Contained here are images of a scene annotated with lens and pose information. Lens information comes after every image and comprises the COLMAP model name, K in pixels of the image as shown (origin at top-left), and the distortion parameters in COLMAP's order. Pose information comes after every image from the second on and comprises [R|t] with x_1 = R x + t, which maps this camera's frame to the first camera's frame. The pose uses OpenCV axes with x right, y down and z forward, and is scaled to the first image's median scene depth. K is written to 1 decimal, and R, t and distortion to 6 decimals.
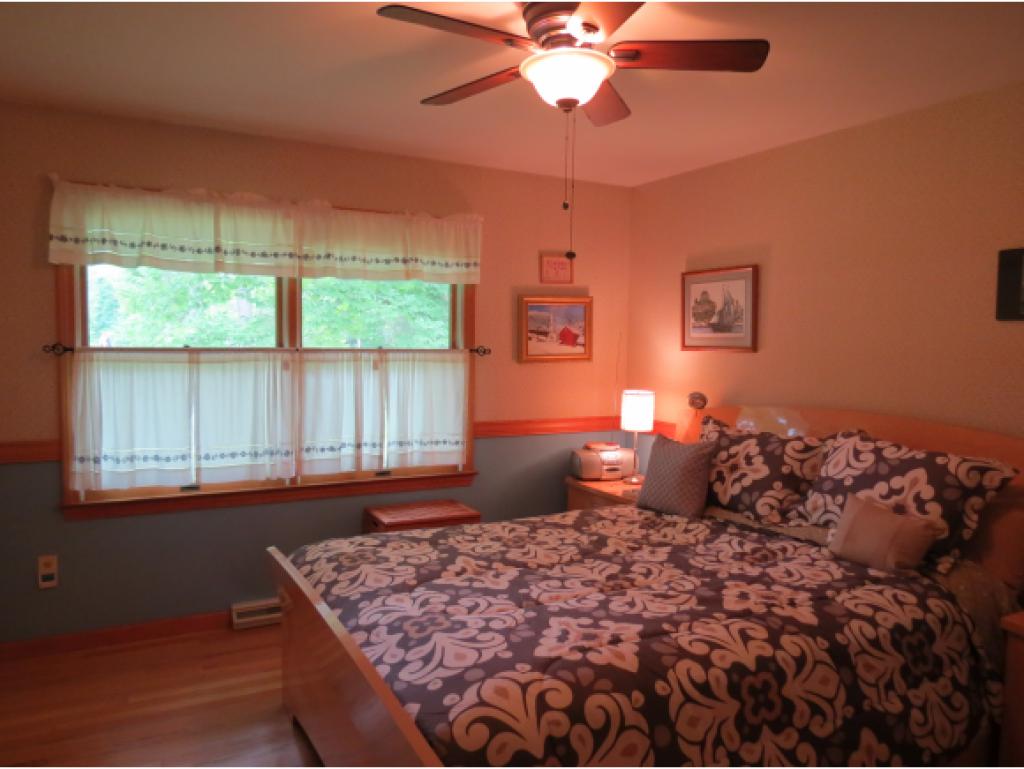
lens RADIAL K [[728.0, 0, 510.1], [0, 728.0, 388.5], [0, 0, 1]] dist [-0.027322, 0.003328]
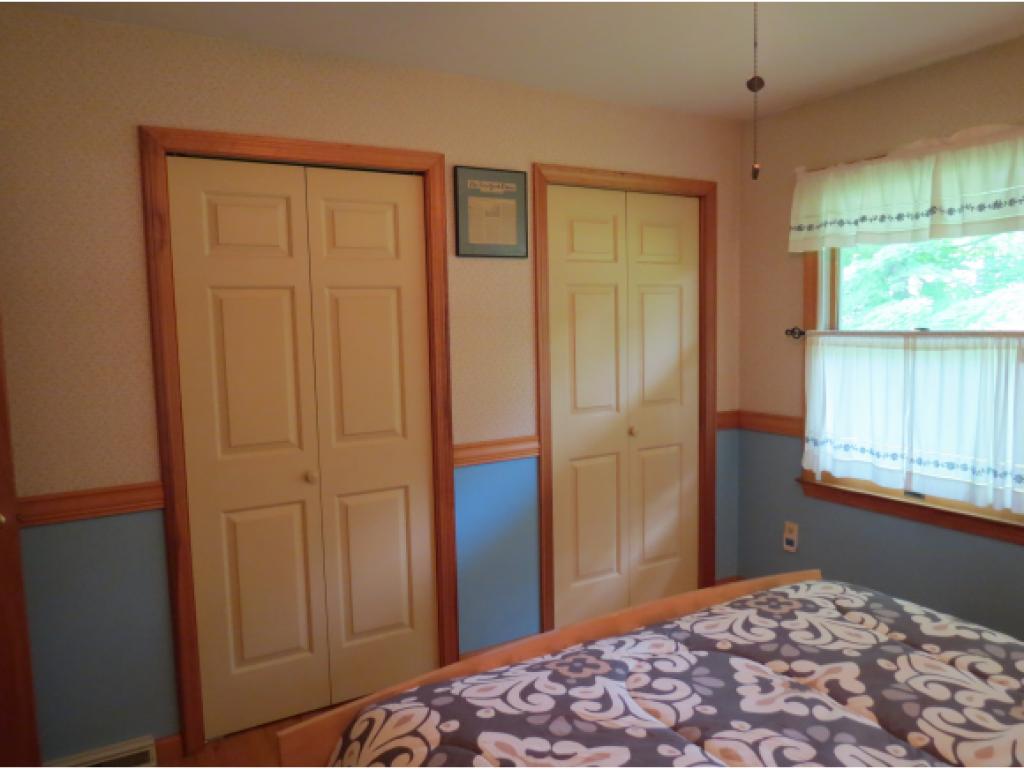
lens RADIAL K [[728.0, 0, 507.5], [0, 728.0, 388.6], [0, 0, 1]] dist [-0.027322, 0.003328]
pose [[0.029156, 0.077926, -0.996533, 0.409570], [-0.043788, 0.996099, 0.076611, -0.034124], [0.998615, 0.041403, 0.032454, 0.511202]]
